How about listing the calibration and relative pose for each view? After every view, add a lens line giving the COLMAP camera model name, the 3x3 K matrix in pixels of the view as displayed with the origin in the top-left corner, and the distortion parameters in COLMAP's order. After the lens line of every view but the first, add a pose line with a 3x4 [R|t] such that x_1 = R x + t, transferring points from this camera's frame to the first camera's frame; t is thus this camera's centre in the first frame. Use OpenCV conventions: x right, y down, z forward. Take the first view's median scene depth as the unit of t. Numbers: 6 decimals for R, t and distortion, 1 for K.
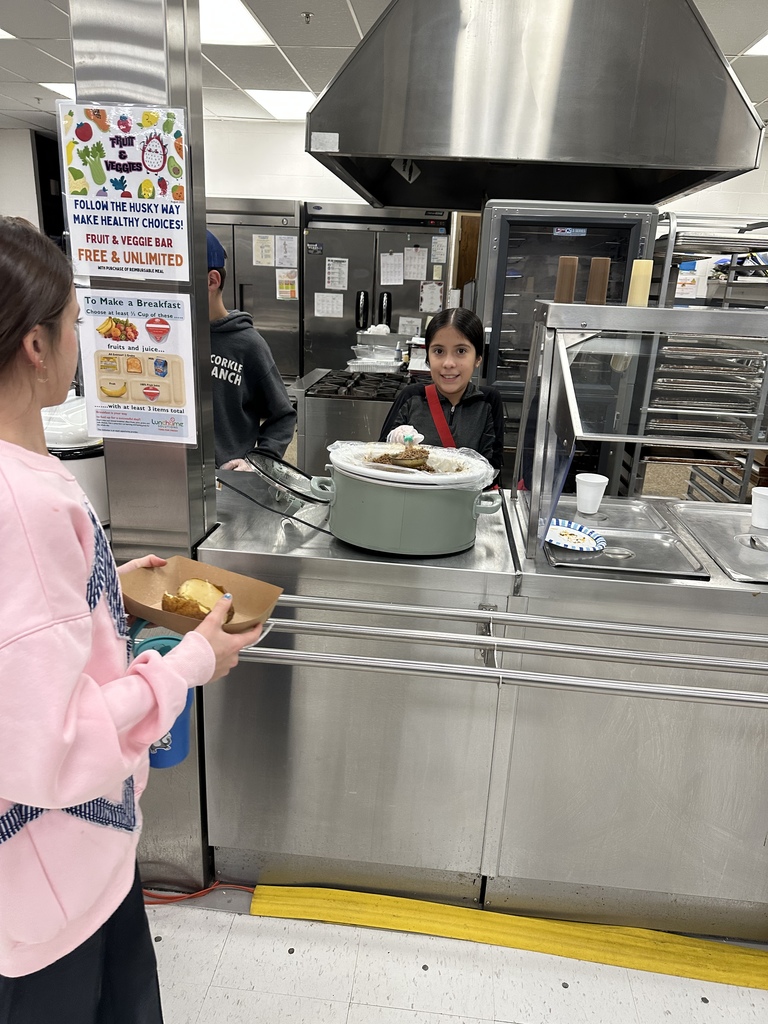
lens RADIAL K [[735.3, 0, 386.5], [0, 735.3, 517.0], [0, 0, 1]] dist [0.004605, 0.007024]
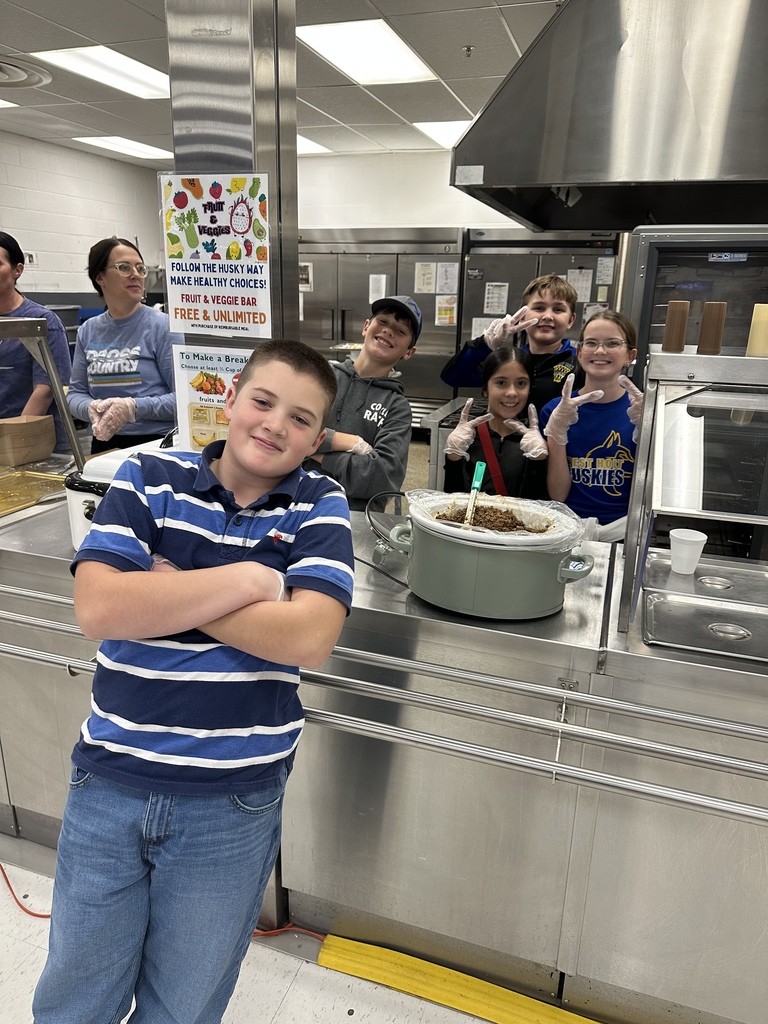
lens RADIAL K [[723.9, 0, 384.0], [0, 723.9, 512.0], [0, 0, 1]] dist [0.055508, -0.065413]
pose [[0.971518, 0.047373, -0.232184, 0.130704], [-0.053250, 0.998398, -0.019106, -0.067560], [0.230907, 0.030926, 0.972484, 0.060097]]
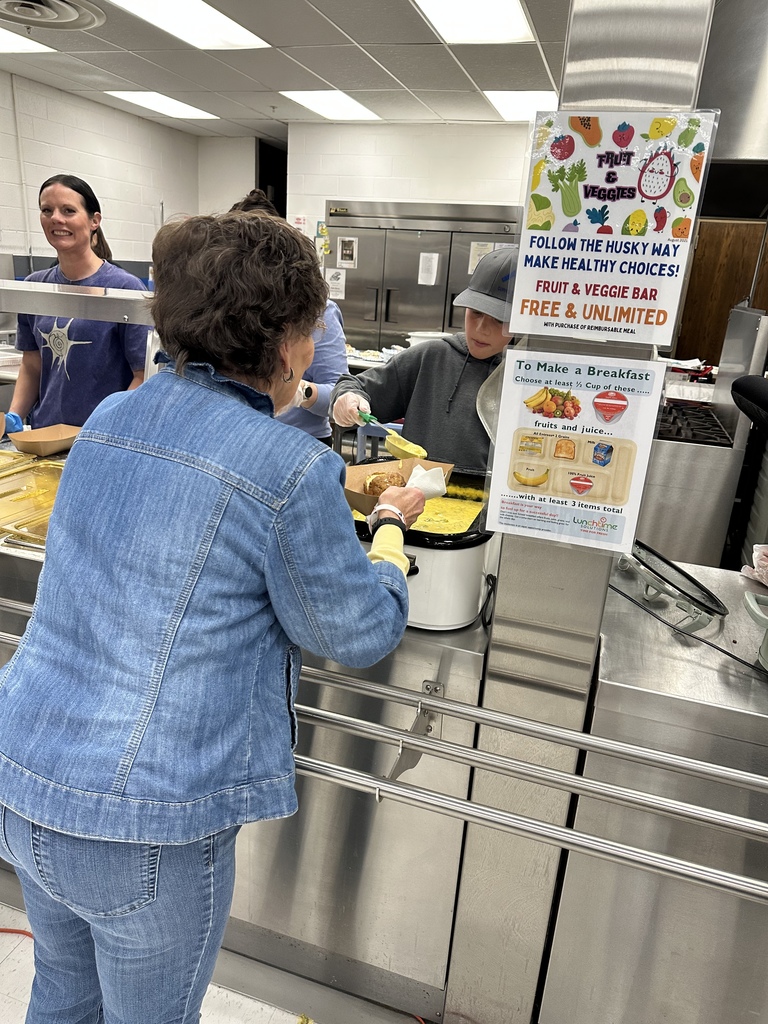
lens RADIAL K [[724.5, 0, 384.0], [0, 724.5, 512.0], [0, 0, 1]] dist [0.028735, -0.046703]
pose [[0.978367, 0.078922, -0.191233, -0.396722], [-0.079127, 0.996843, 0.006577, -0.136879], [0.191149, 0.008697, 0.981523, 0.232598]]
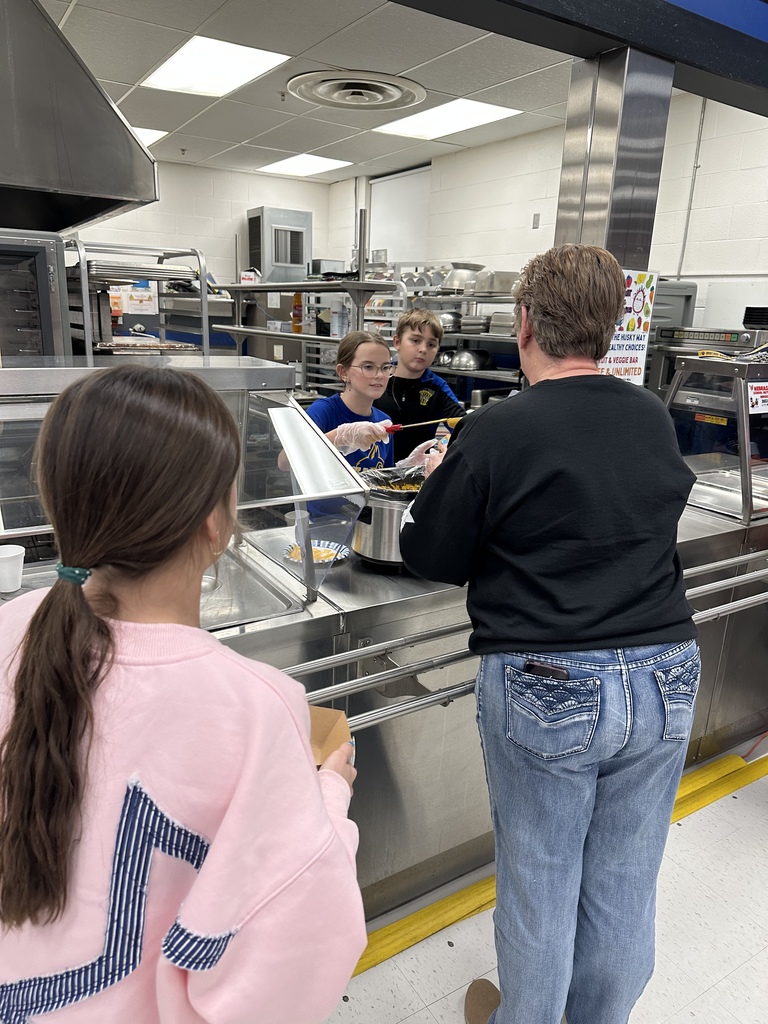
lens RADIAL K [[724.5, 0, 384.0], [0, 724.5, 512.0], [0, 0, 1]] dist [0.028735, -0.046703]
pose [[0.799171, -0.181435, 0.573068, -1.524909], [0.187752, 0.981005, 0.048759, -0.240525], [-0.571029, 0.068628, 0.818056, 0.145233]]
